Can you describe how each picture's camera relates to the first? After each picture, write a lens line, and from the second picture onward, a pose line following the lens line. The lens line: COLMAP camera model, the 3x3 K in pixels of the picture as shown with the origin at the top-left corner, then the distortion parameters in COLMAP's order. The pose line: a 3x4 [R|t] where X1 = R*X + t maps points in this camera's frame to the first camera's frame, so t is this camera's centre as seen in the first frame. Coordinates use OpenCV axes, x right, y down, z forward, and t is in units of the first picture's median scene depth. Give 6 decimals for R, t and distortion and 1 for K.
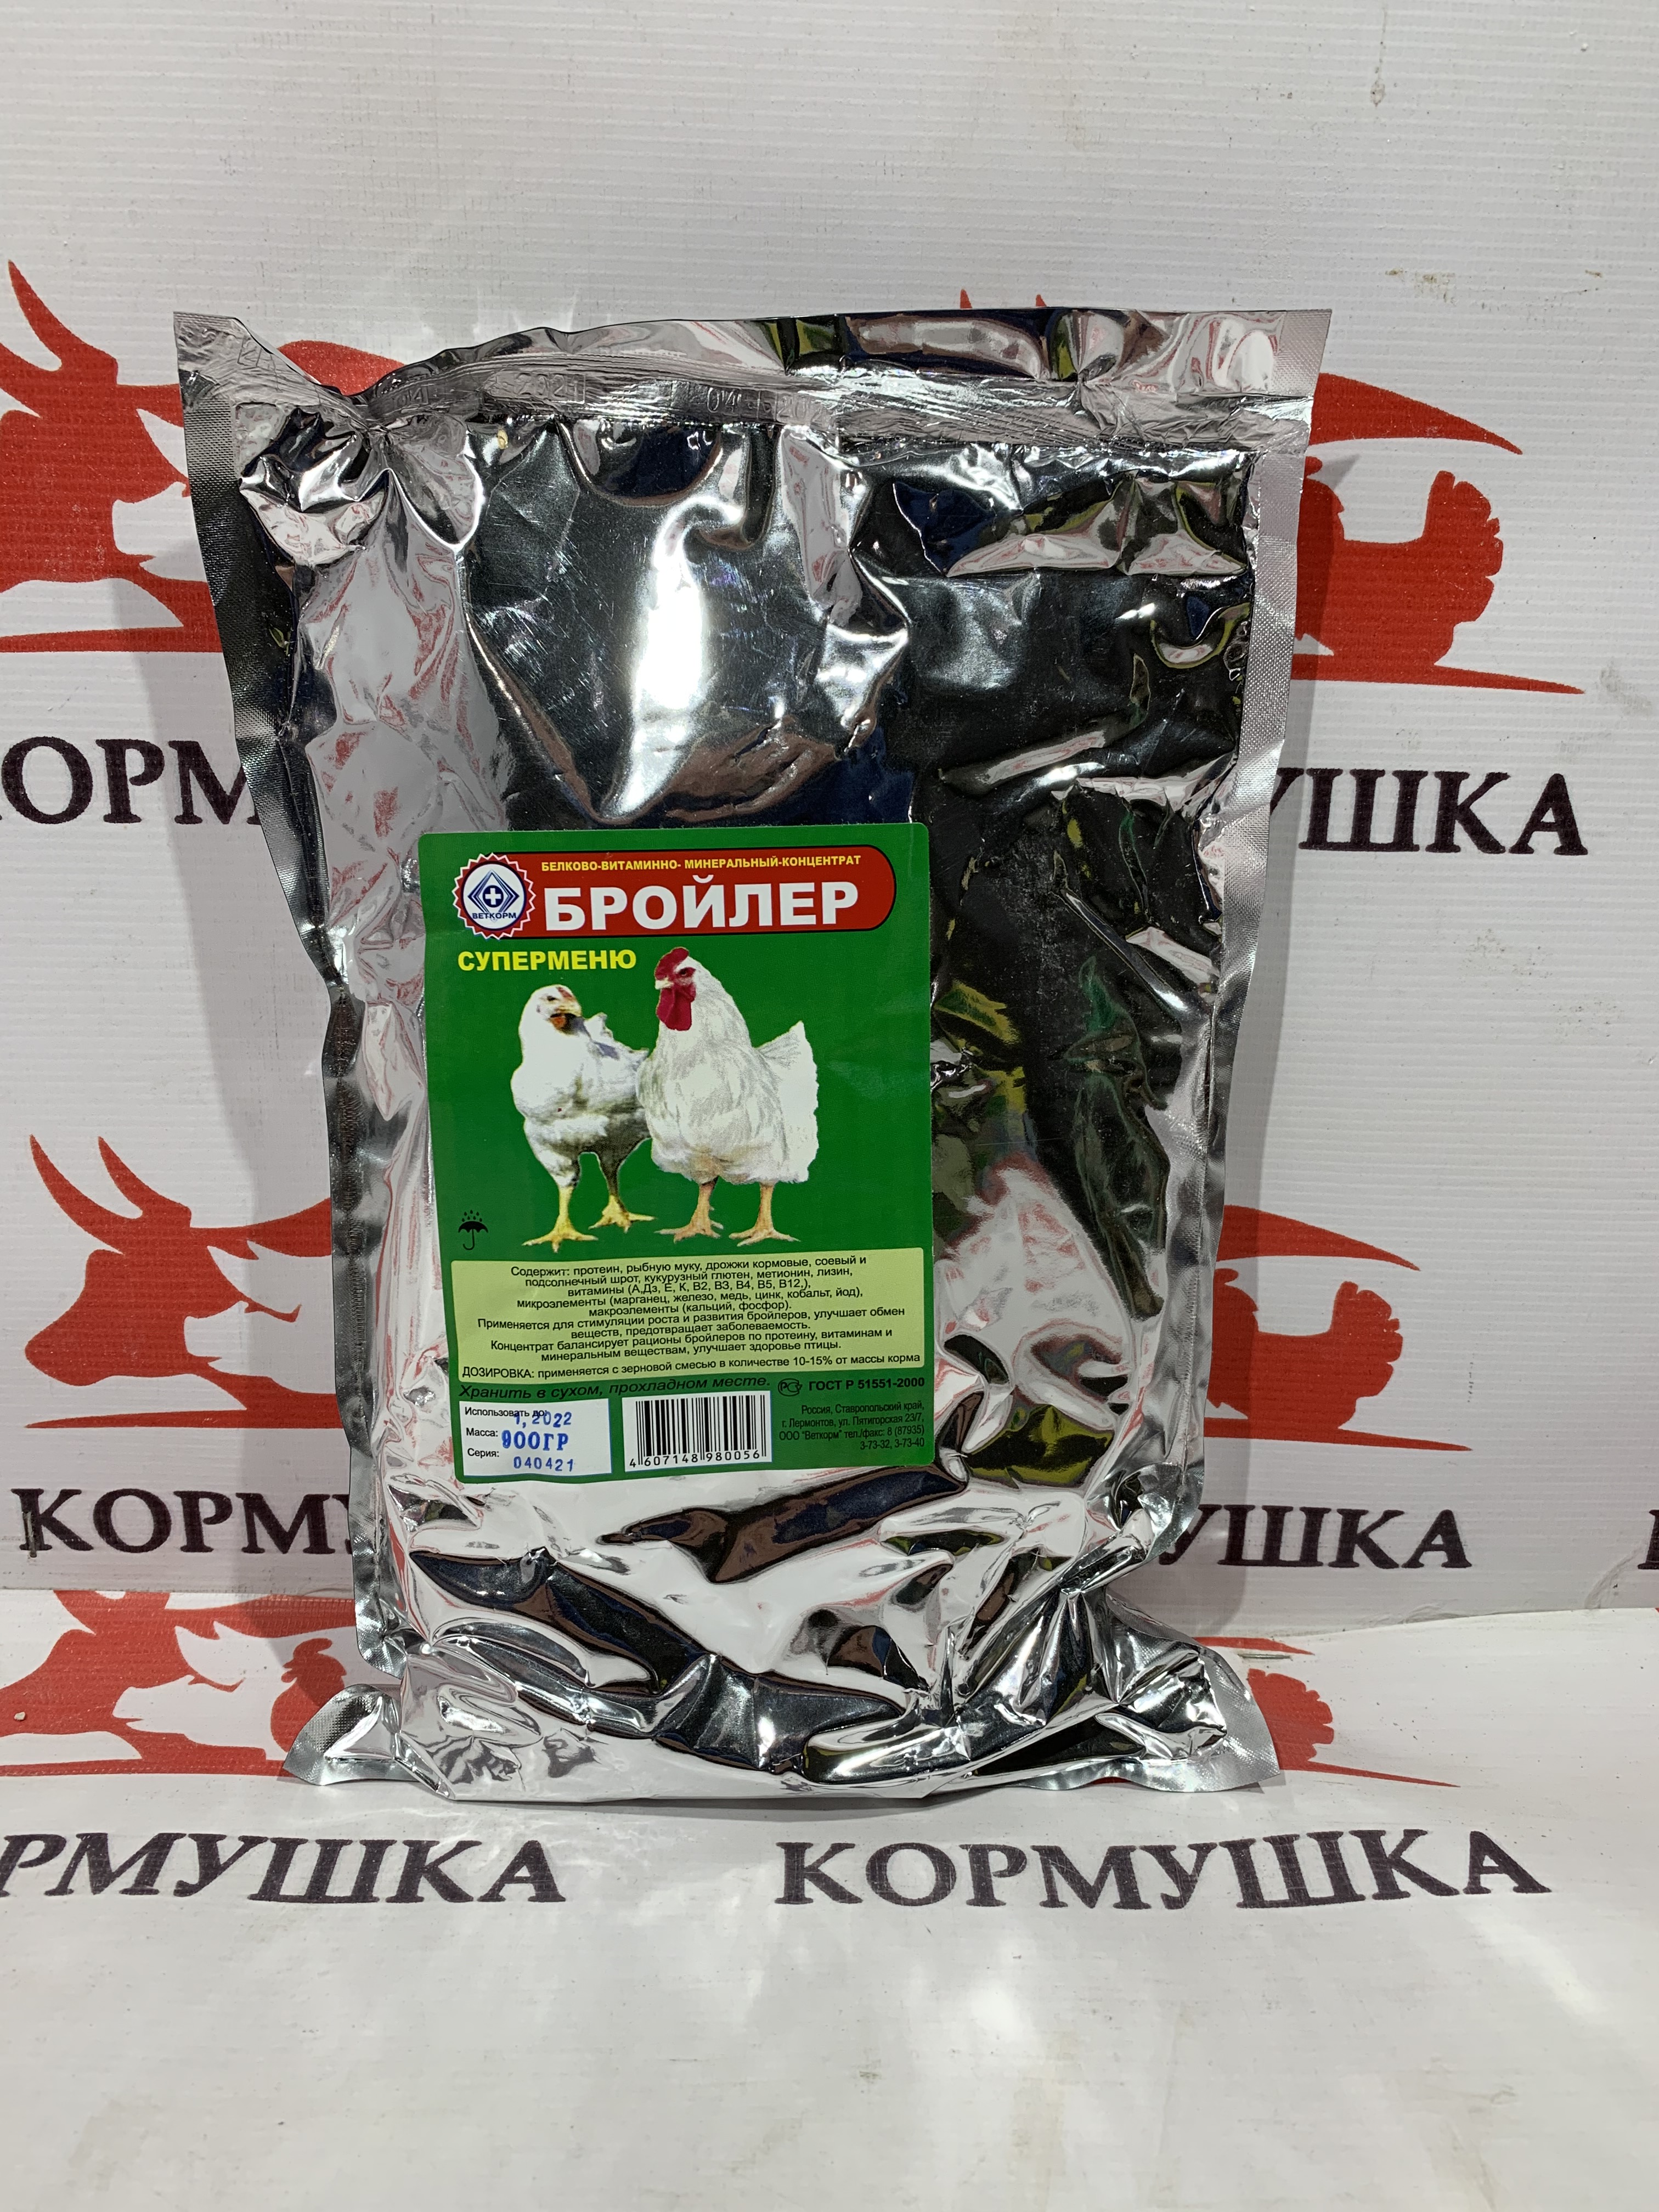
lens RADIAL K [[1734.2, 0, 823.6], [0, 1734.2, 1089.2], [0, 0, 1]] dist [-0.000811, 0.001253]
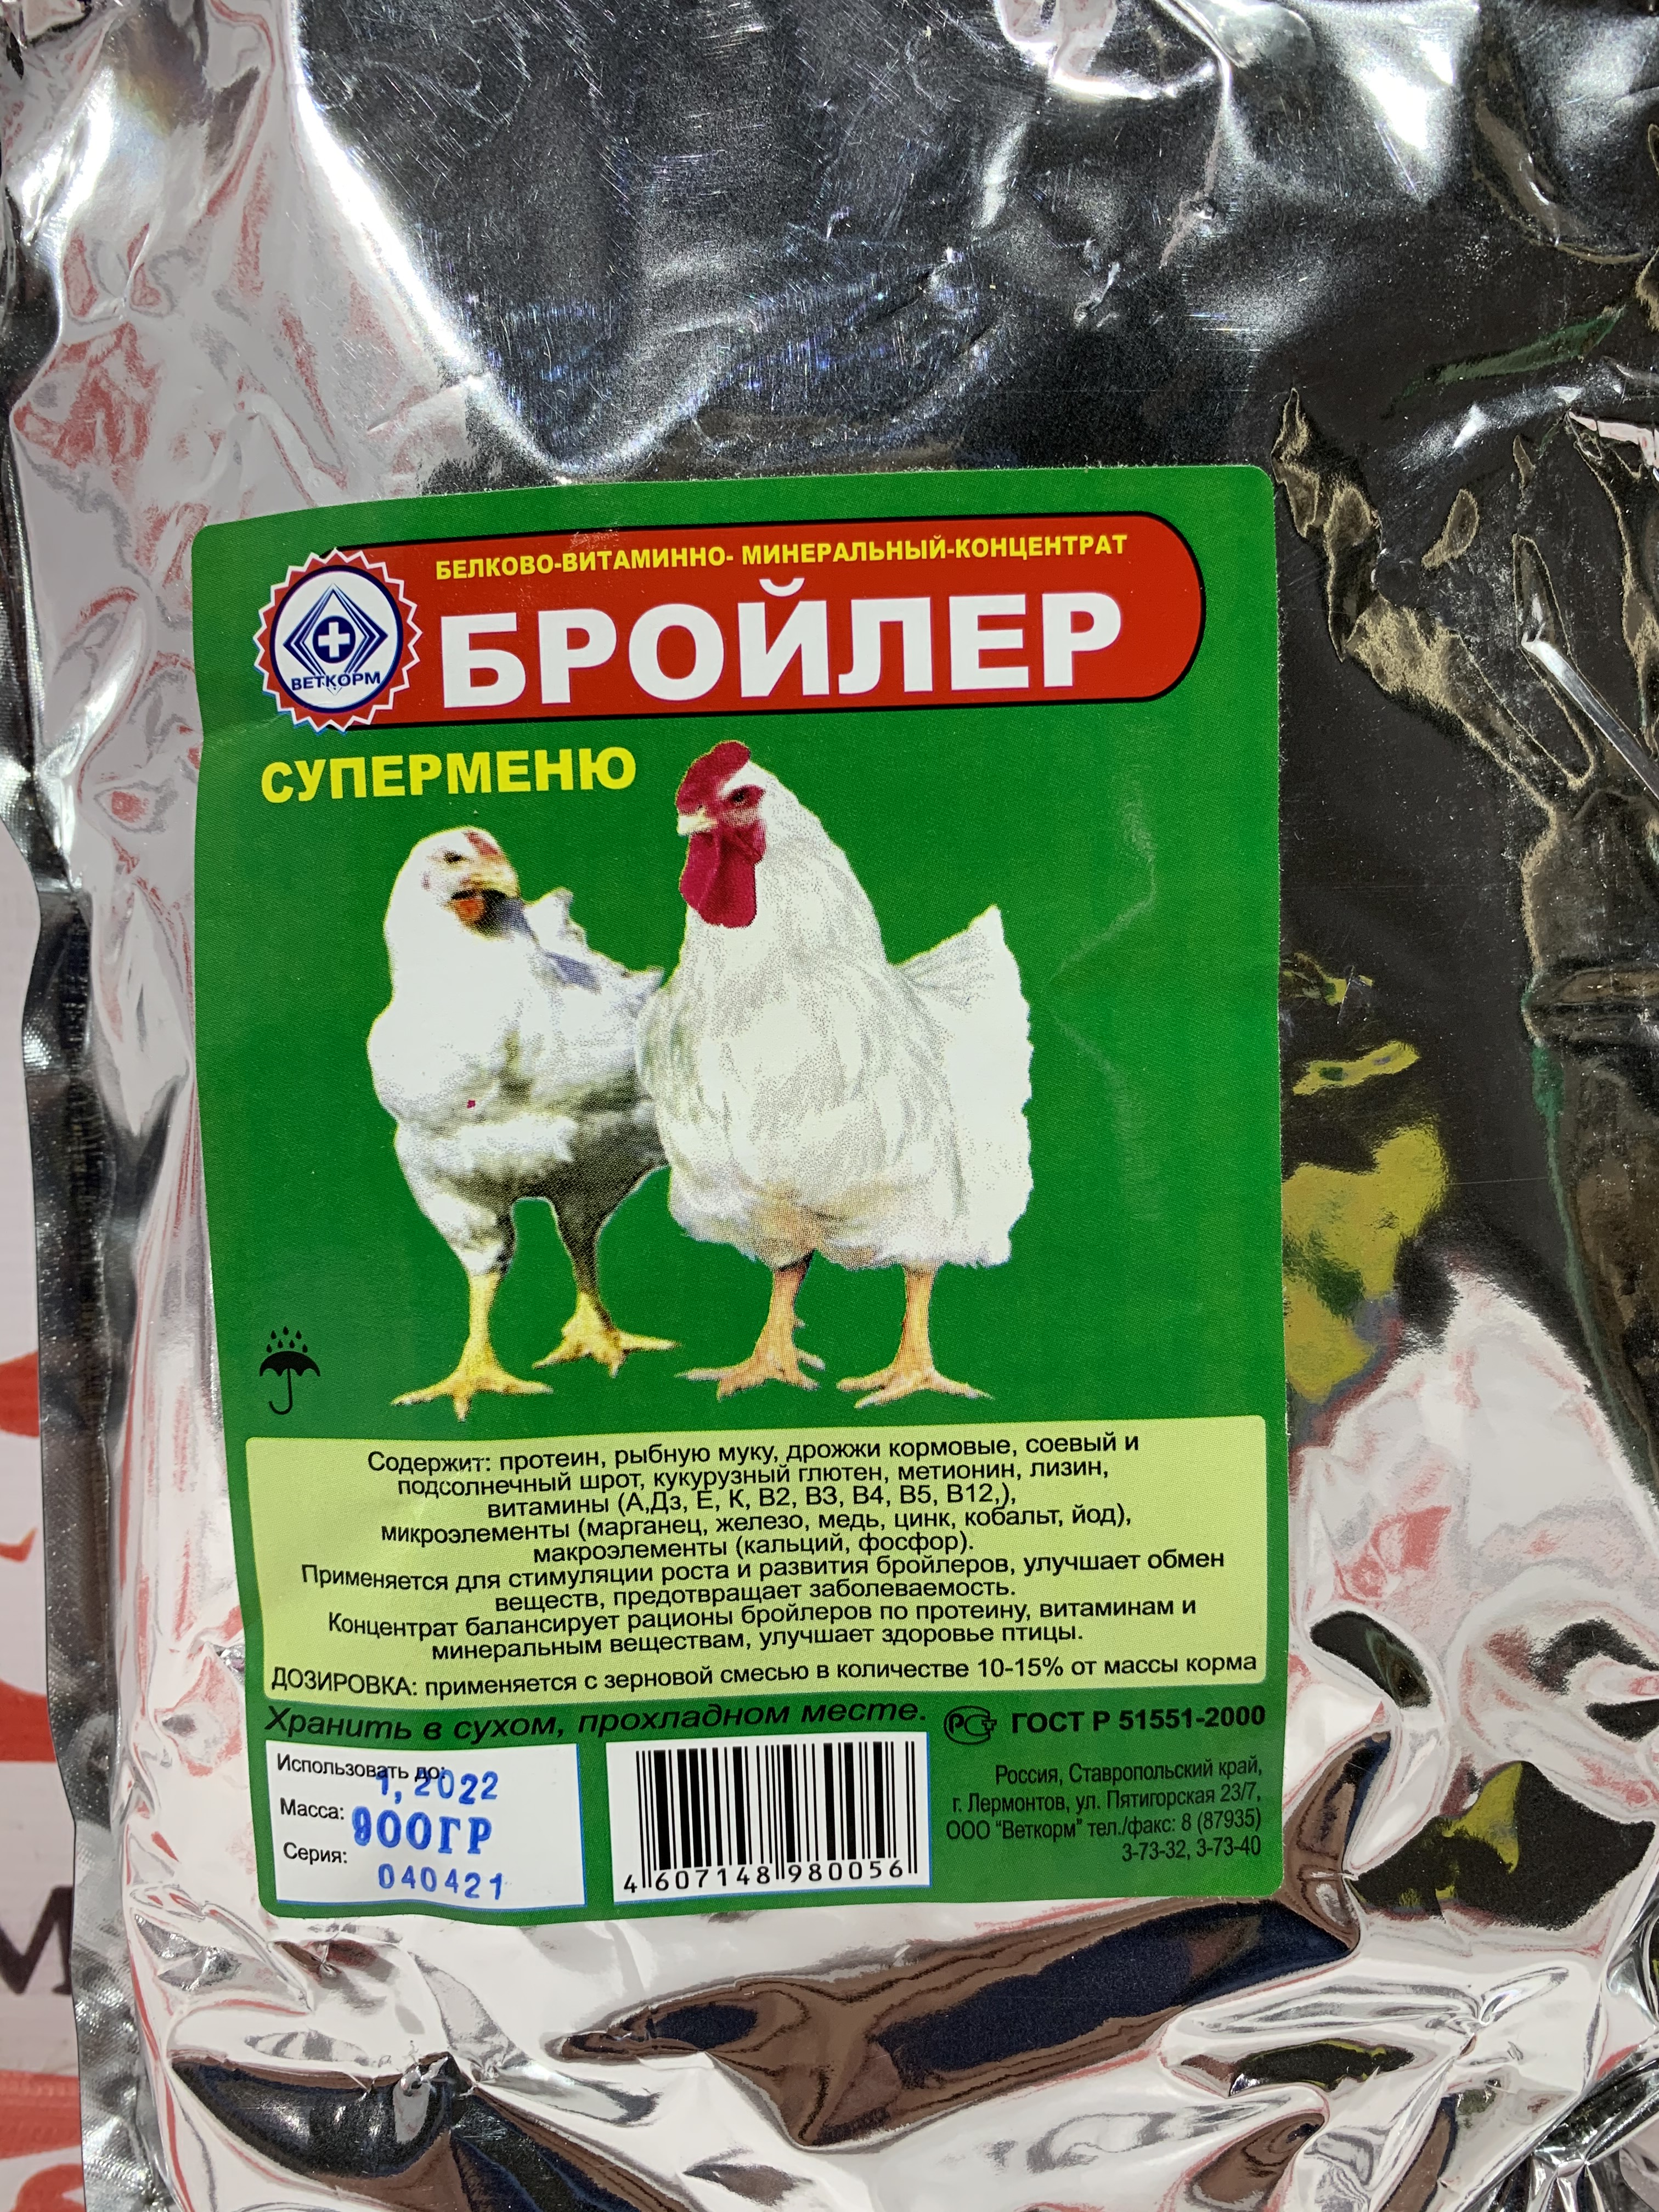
lens RADIAL K [[1683.4, 0, 836.6], [0, 1683.4, 996.5], [0, 0, 1]] dist [0.052537, -0.124583]
pose [[0.998371, -0.006219, -0.056709, -0.028035], [-0.001709, 0.990334, -0.138693, 0.043509], [0.057024, 0.138564, 0.988710, 0.530052]]
